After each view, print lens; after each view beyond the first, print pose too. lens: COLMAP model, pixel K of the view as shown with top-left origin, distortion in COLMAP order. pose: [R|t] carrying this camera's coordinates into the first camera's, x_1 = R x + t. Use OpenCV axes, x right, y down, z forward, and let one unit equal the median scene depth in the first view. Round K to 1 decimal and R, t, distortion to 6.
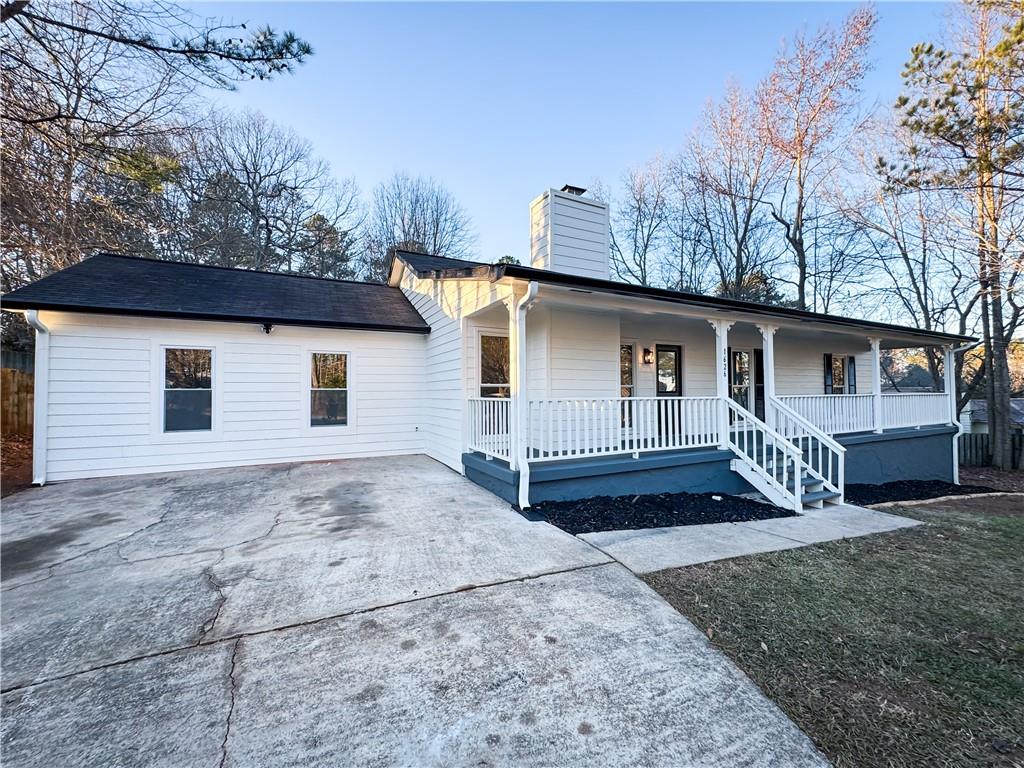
lens RADIAL K [[408.1, 0, 510.1], [0, 408.1, 382.9], [0, 0, 1]] dist [0.001080, 0.000188]
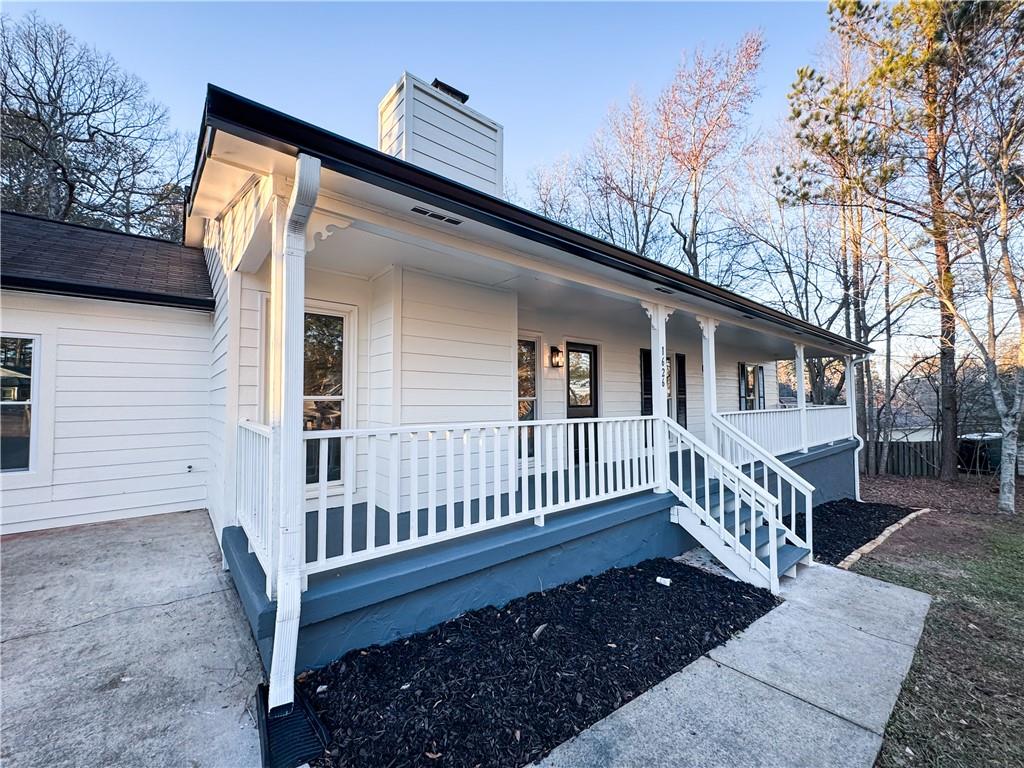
lens RADIAL K [[408.1, 0, 510.1], [0, 408.1, 382.9], [0, 0, 1]] dist [0.001080, 0.000188]
pose [[0.974511, 0.011479, 0.224047, 0.093008], [-0.007068, 0.999765, -0.020481, -0.004515], [-0.224230, 0.018376, 0.974363, 0.303544]]
